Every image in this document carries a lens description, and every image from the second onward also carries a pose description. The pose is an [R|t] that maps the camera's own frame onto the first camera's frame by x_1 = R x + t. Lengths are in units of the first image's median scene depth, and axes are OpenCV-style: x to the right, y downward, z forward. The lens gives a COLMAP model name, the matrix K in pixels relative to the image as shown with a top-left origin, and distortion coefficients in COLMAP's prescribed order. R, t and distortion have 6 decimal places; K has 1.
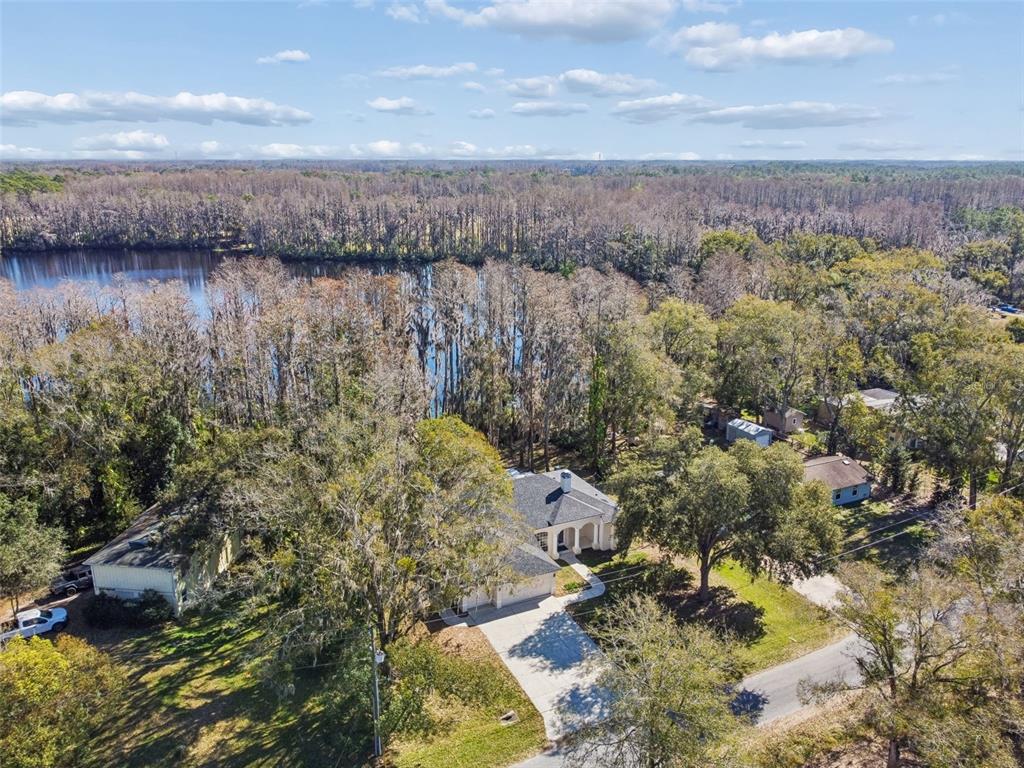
lens RADIAL K [[964.9, 0, 512.0], [0, 964.9, 384.0], [0, 0, 1]] dist [0.006499, -0.001937]
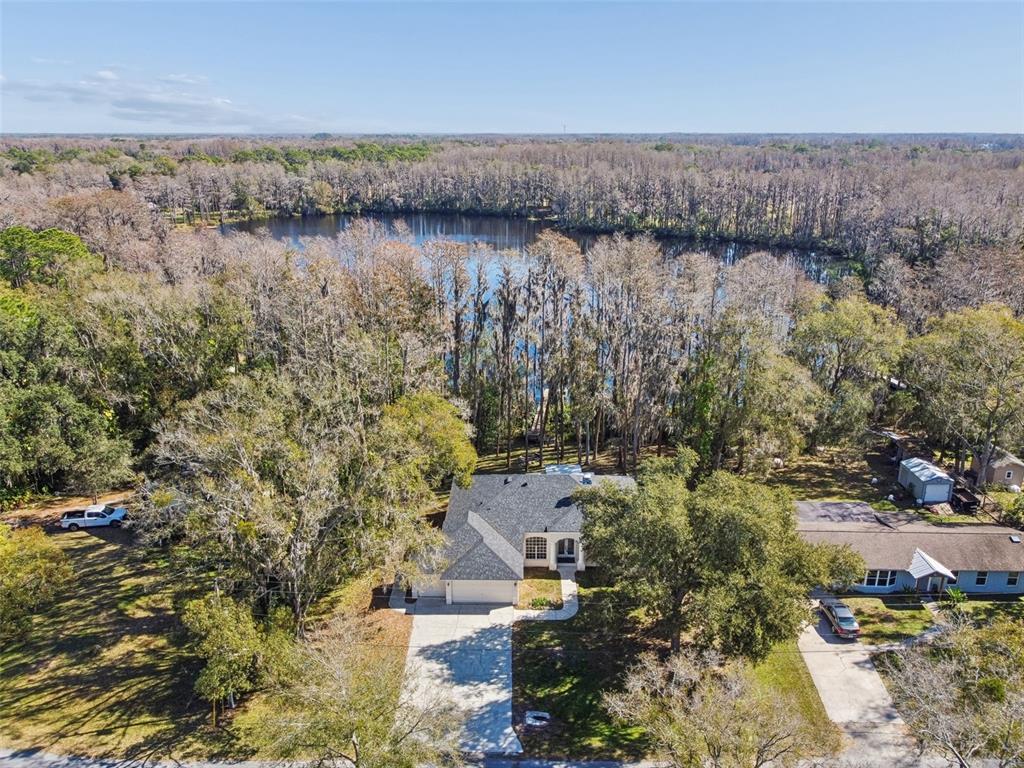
lens RADIAL K [[964.9, 0, 512.0], [0, 964.9, 384.0], [0, 0, 1]] dist [0.006499, -0.001937]
pose [[0.848749, 0.131152, -0.512274, 0.450870], [-0.120797, 0.991227, 0.053633, -0.032844], [0.514814, 0.016360, 0.857146, 0.212390]]
